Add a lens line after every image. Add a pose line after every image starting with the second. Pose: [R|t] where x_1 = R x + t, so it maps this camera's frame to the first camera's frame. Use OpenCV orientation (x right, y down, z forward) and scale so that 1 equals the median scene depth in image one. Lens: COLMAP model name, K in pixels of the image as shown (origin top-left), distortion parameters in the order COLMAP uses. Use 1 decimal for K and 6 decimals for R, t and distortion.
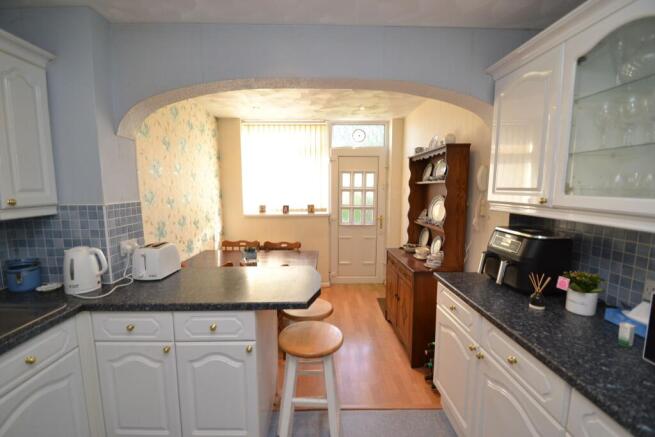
lens RADIAL K [[289.2, 0, 323.9], [0, 289.2, 219.5], [0, 0, 1]] dist [-0.003859, -0.000630]
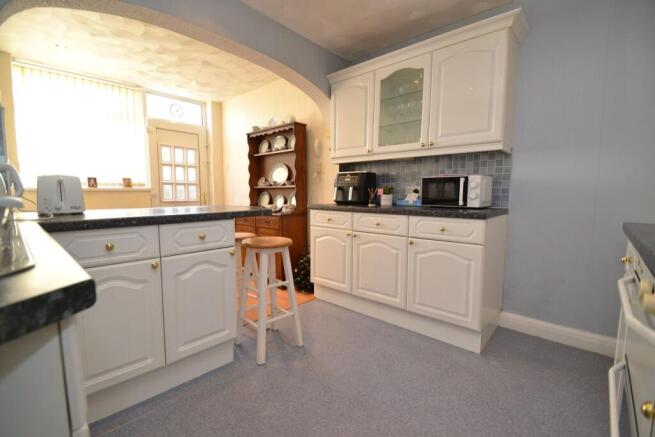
lens RADIAL K [[289.2, 0, 323.9], [0, 289.2, 219.5], [0, 0, 1]] dist [-0.003859, -0.000630]
pose [[0.681111, -0.064248, 0.729356, -0.378841], [0.079839, 0.996720, 0.013242, 0.147032], [-0.727814, 0.049212, 0.684006, -0.033705]]
